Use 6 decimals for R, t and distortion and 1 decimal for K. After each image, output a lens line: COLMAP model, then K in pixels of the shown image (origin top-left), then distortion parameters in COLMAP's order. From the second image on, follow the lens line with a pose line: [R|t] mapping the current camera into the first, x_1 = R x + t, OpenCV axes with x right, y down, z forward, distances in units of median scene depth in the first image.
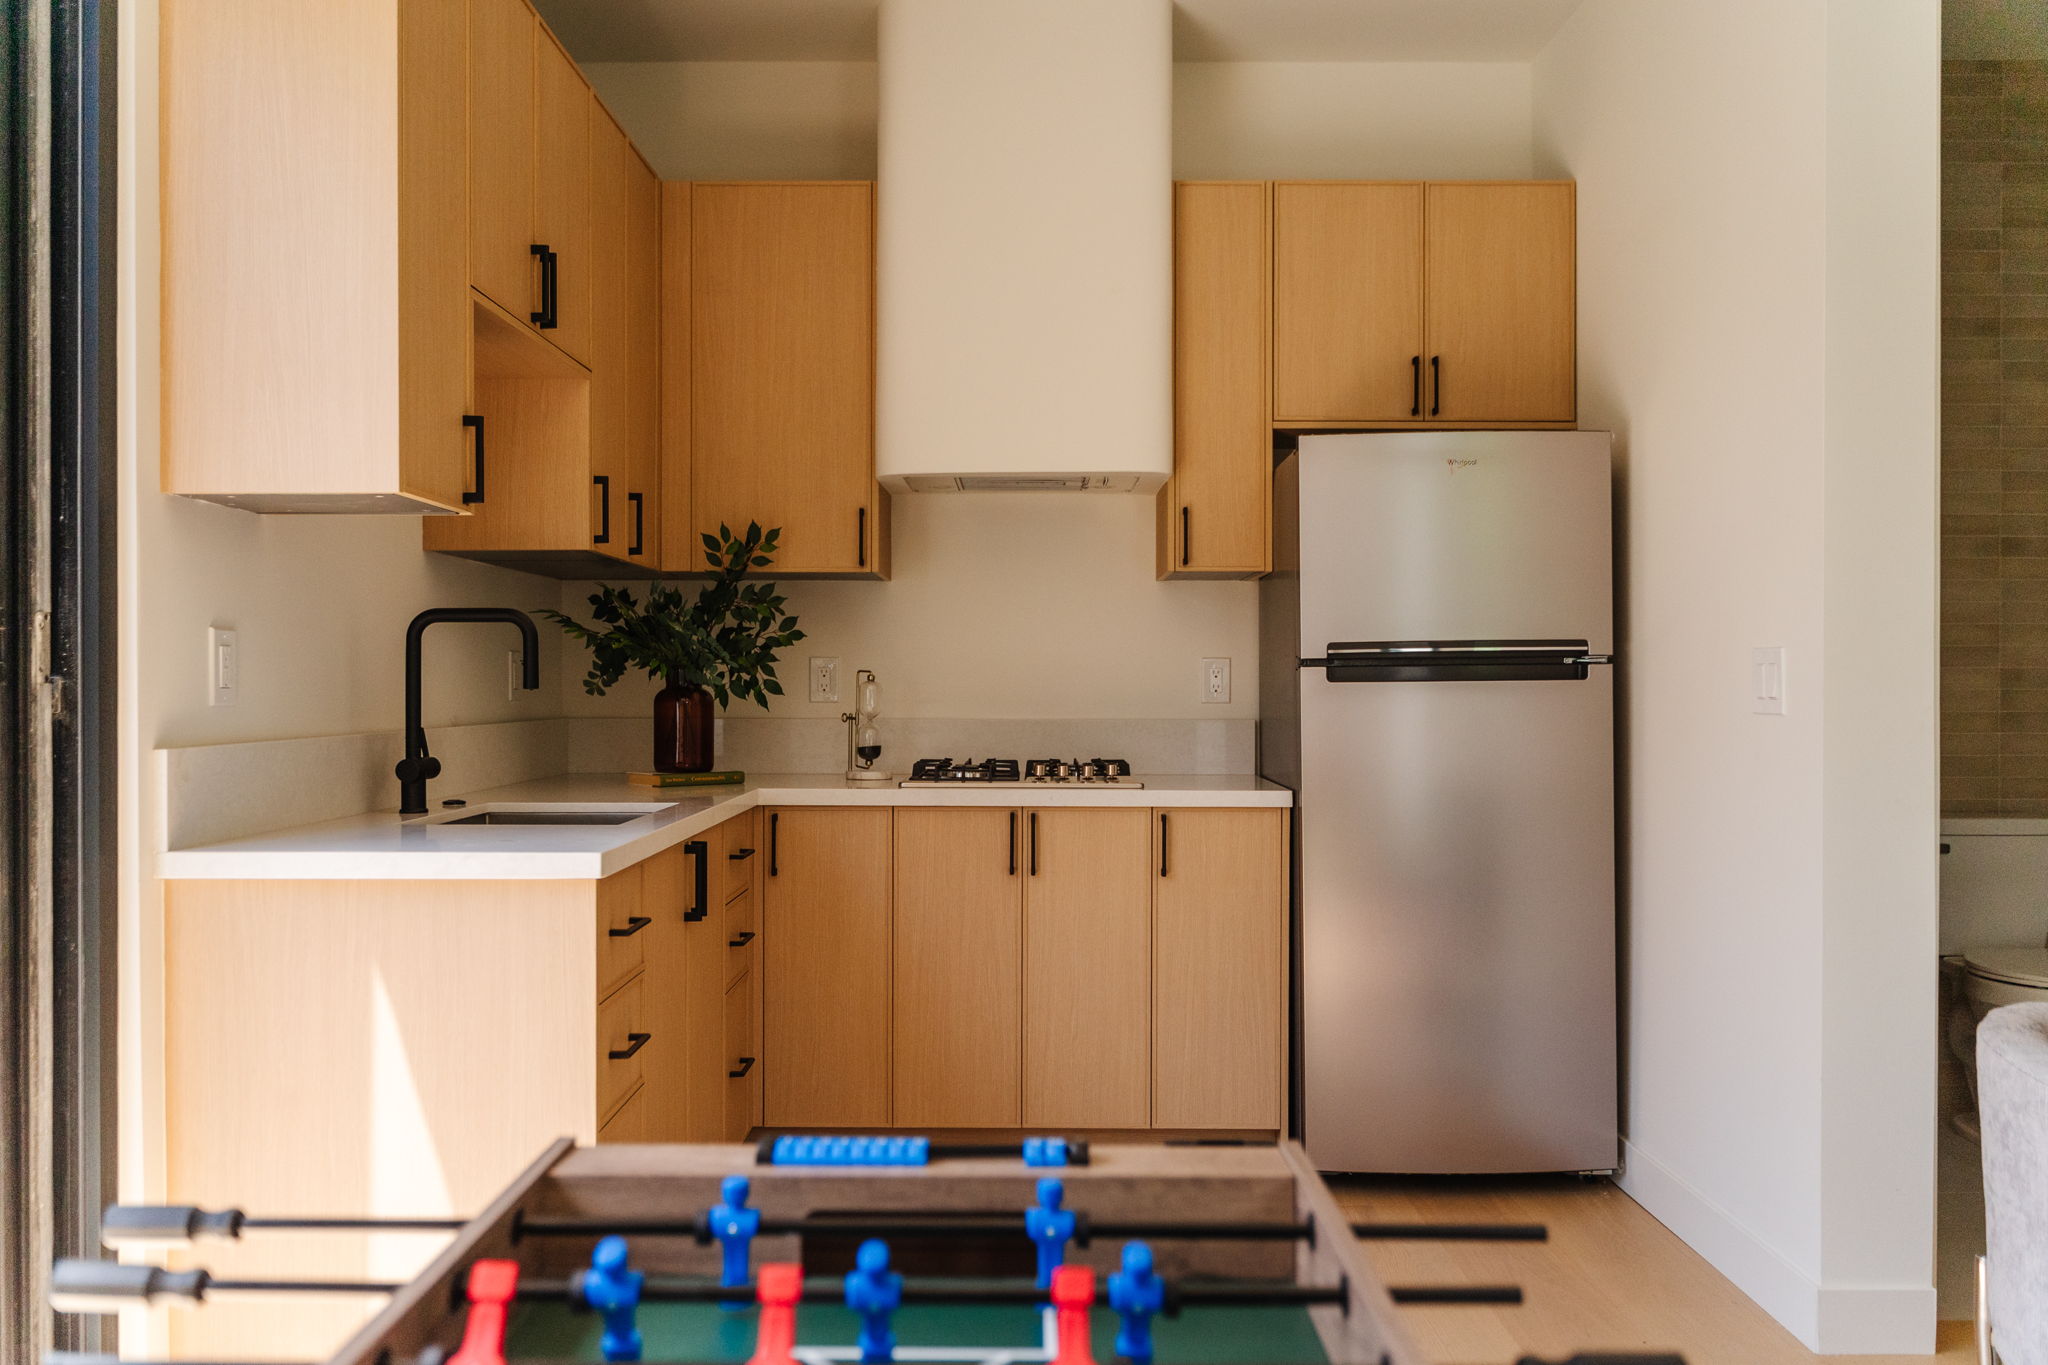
lens RADIAL K [[1638.0, 0, 1024.0], [0, 1638.0, 682.5], [0, 0, 1]] dist [0.002220, -0.001469]
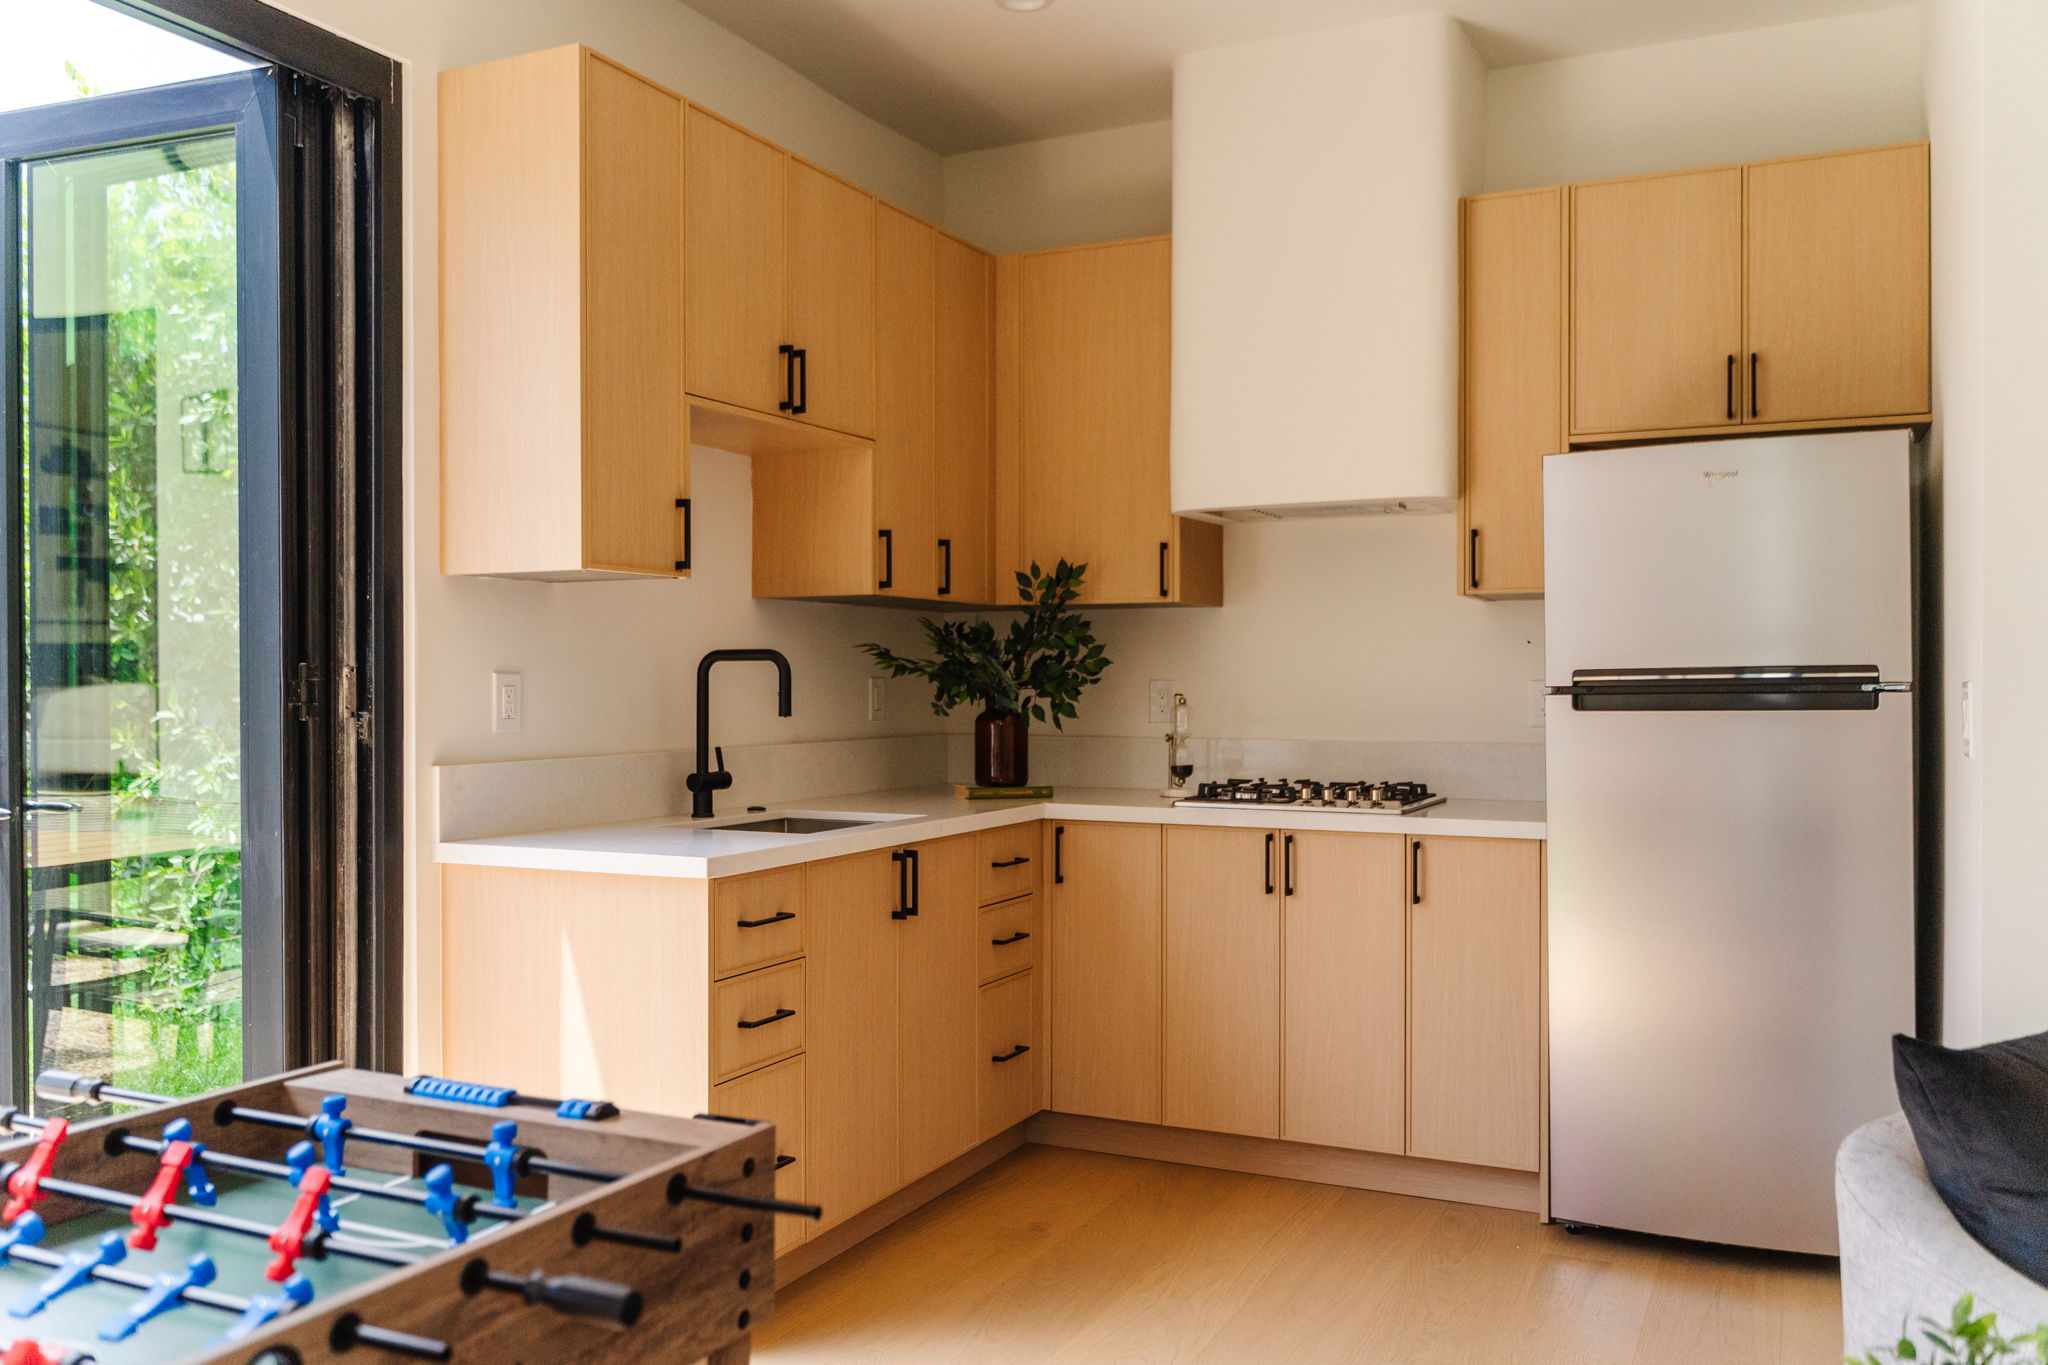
lens RADIAL K [[1653.1, 0, 1024.2], [0, 1653.1, 675.7], [0, 0, 1]] dist [-0.001670, -0.000900]
pose [[0.903129, -0.002496, -0.429362, 0.294289], [0.001109, 0.999993, -0.003482, -0.016760], [0.429368, 0.002668, 0.903126, -0.010382]]
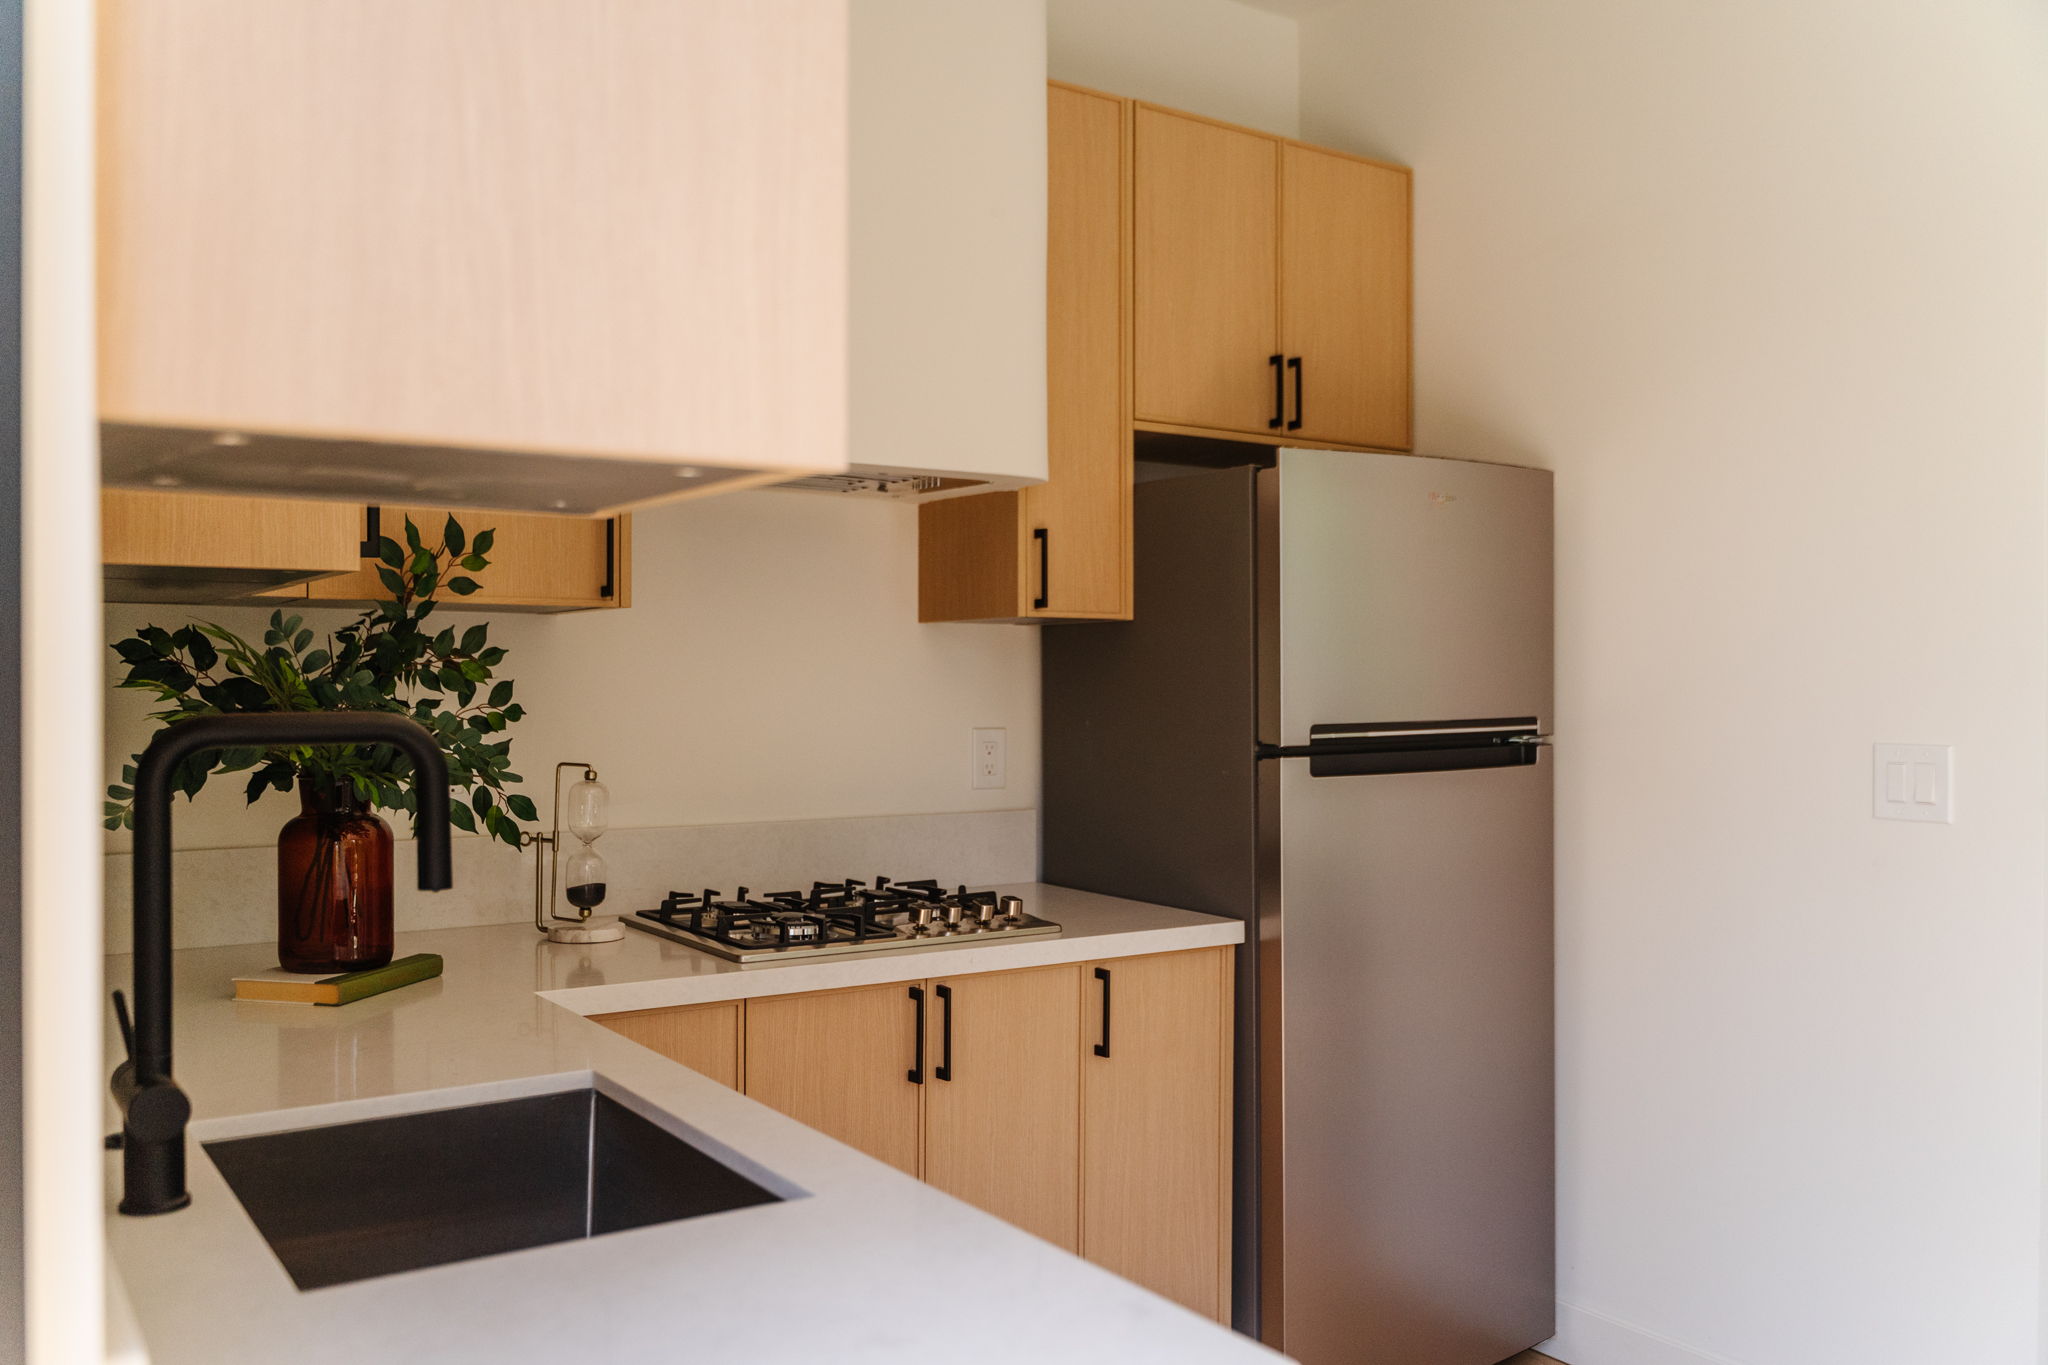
lens RADIAL K [[1667.2, 0, 1024.8], [0, 1667.2, 665.7], [0, 0, 1]] dist [0.003353, 0.000079]
pose [[0.832804, 0.005268, 0.553543, -0.330922], [-0.001921, 0.999976, -0.006627, -0.043718], [-0.553565, 0.004456, 0.832794, 0.411768]]
